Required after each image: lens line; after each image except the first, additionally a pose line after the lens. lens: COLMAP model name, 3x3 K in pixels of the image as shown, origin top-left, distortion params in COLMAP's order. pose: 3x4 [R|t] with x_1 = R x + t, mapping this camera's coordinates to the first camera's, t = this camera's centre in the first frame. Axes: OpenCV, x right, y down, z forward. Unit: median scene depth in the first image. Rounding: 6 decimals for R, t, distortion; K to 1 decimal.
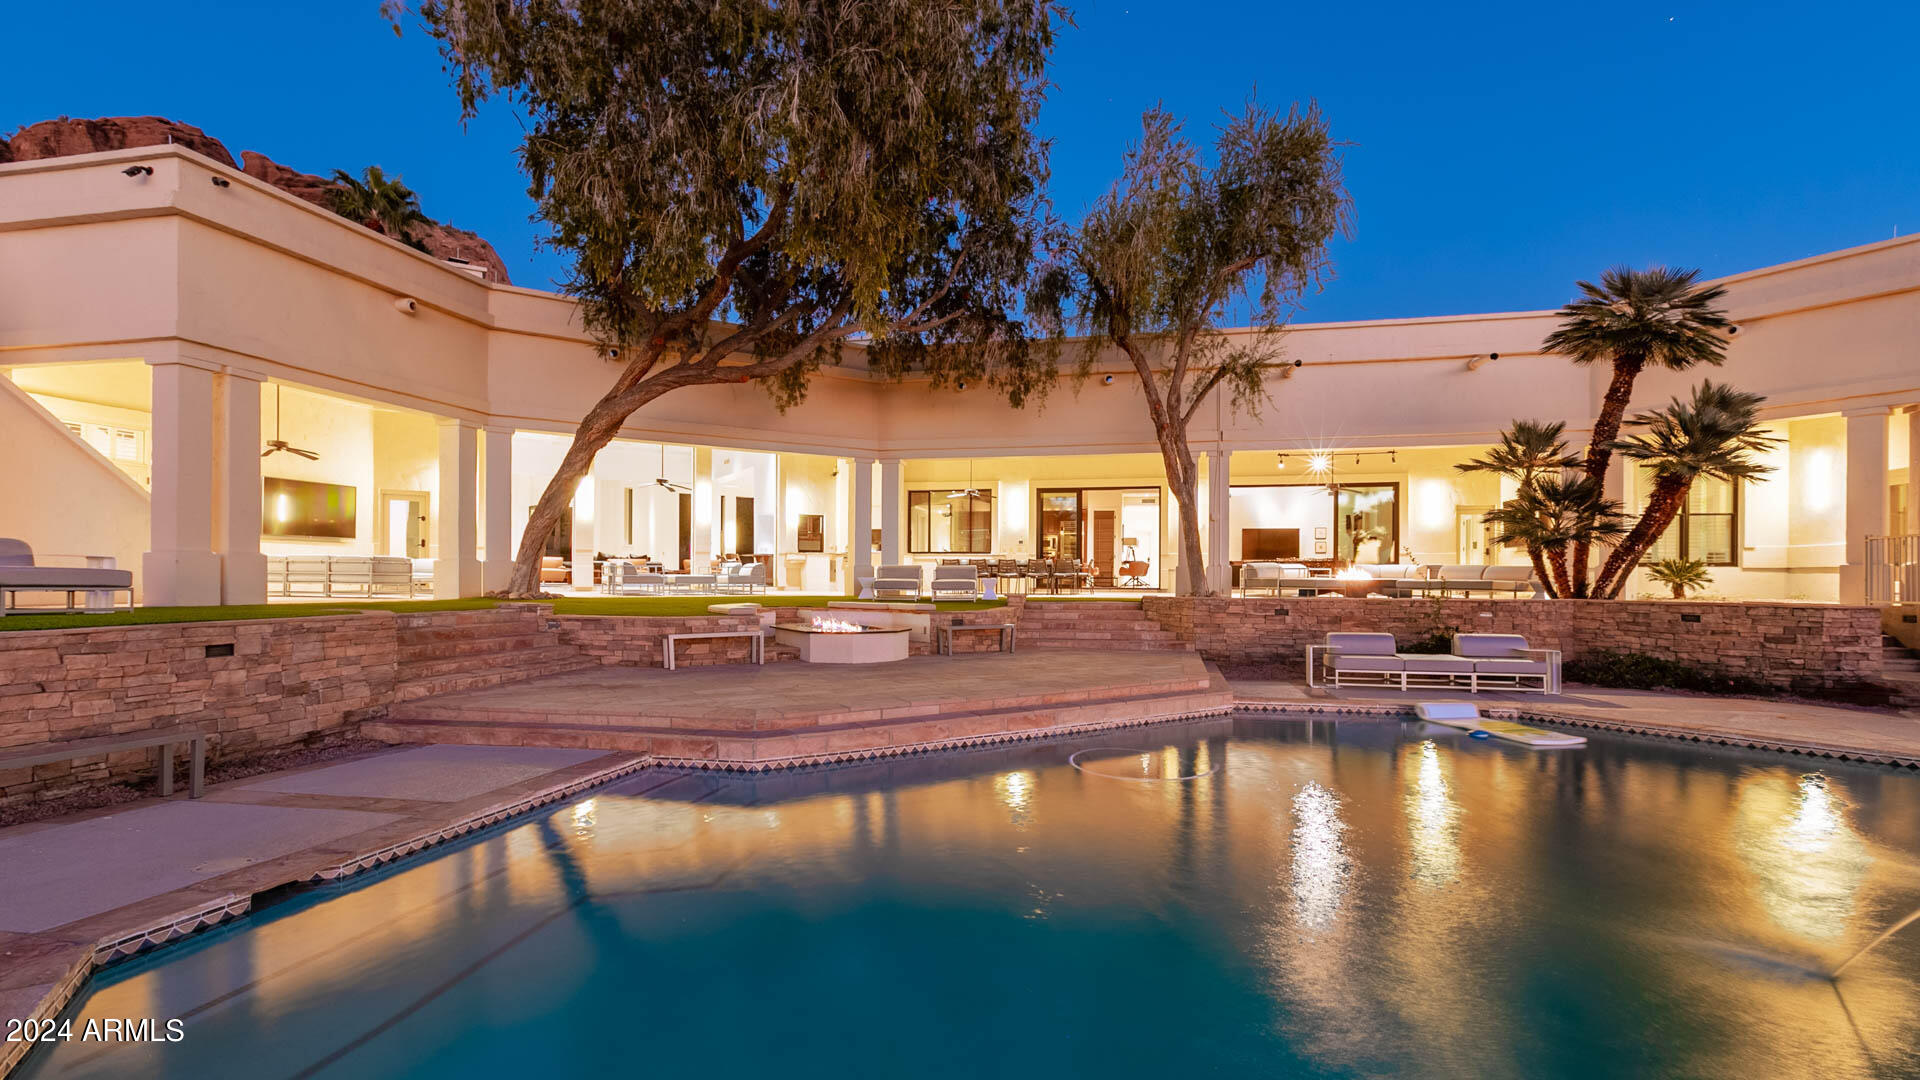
lens RADIAL K [[865.3, 0, 994.9], [0, 865.3, 575.3], [0, 0, 1]] dist [-0.003249, 0.000152]
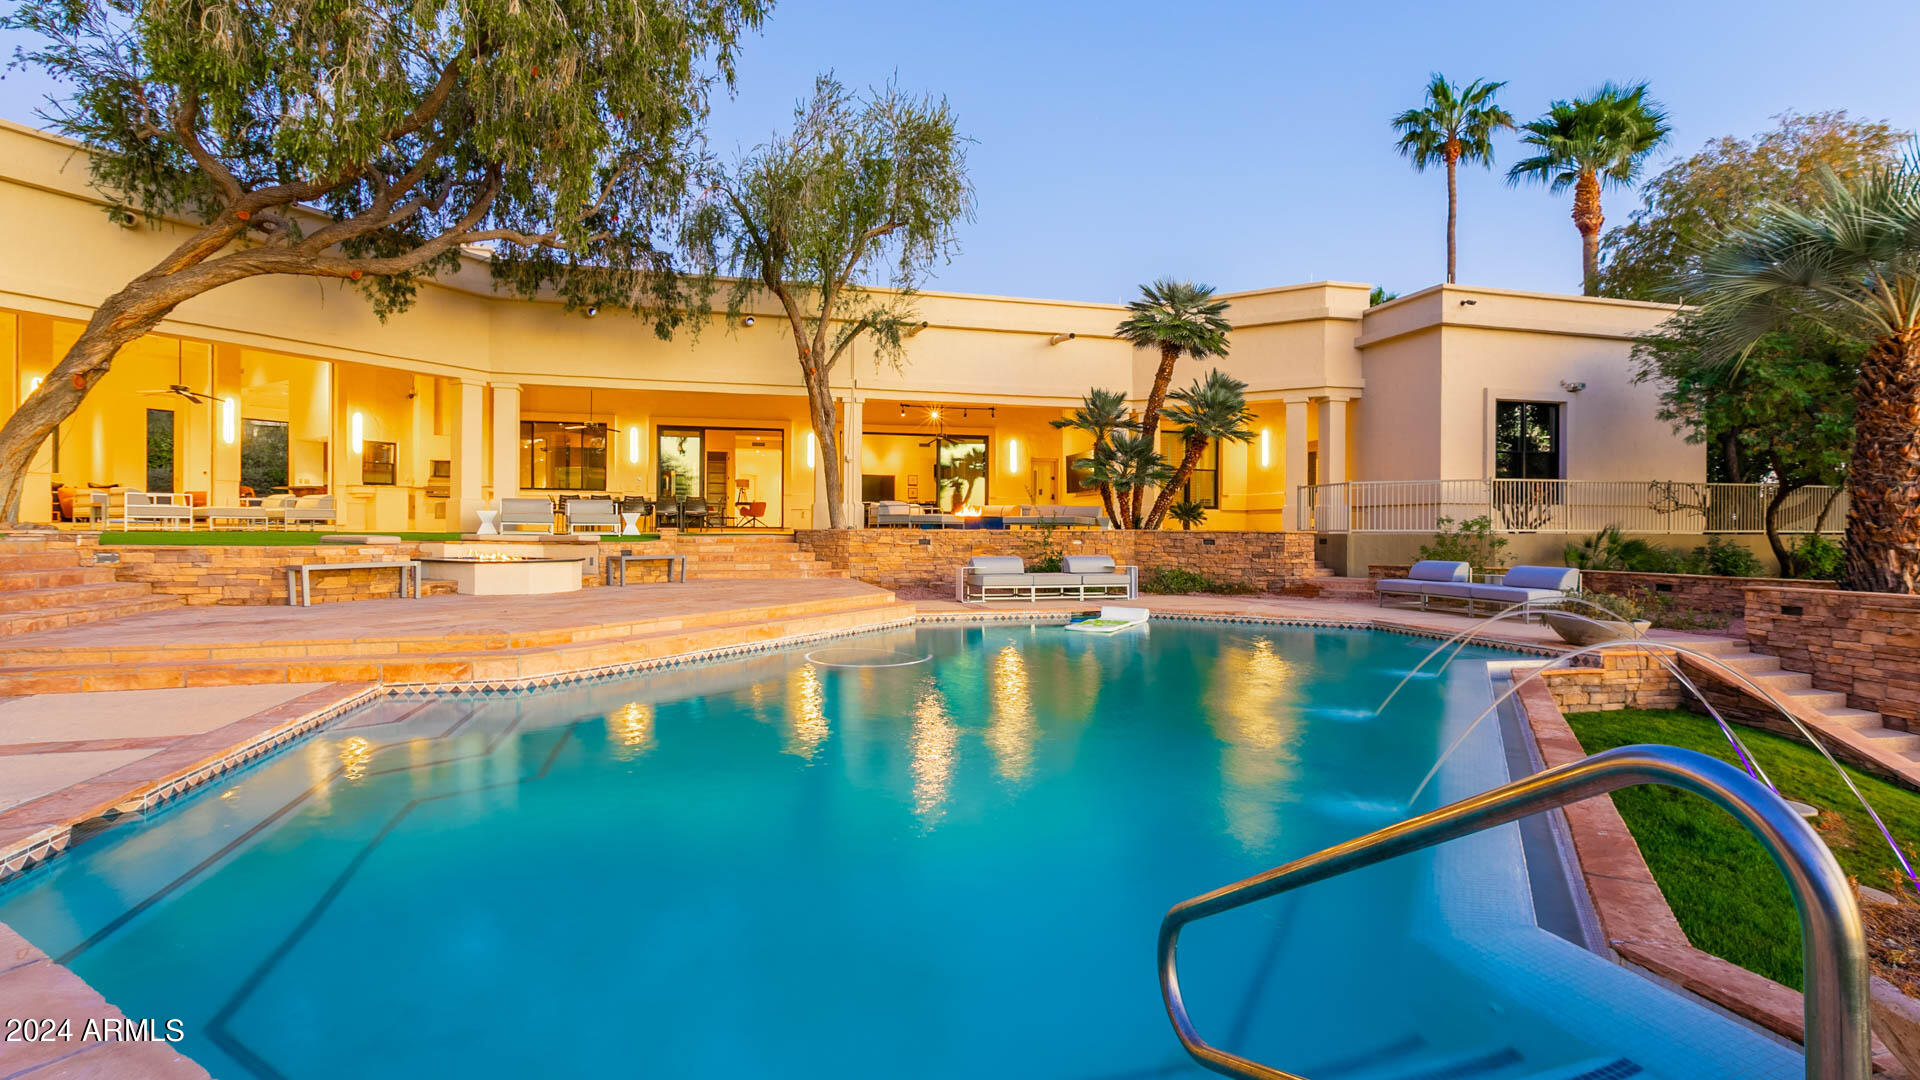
lens RADIAL K [[860.9, 0, 959.2], [0, 860.9, 530.6], [0, 0, 1]] dist [0.000153, 0.000271]
pose [[0.895699, -0.000453, 0.444660, -0.125363], [-0.001987, 0.999985, 0.005021, 0.020959], [-0.444656, -0.005381, 0.895685, -0.035235]]
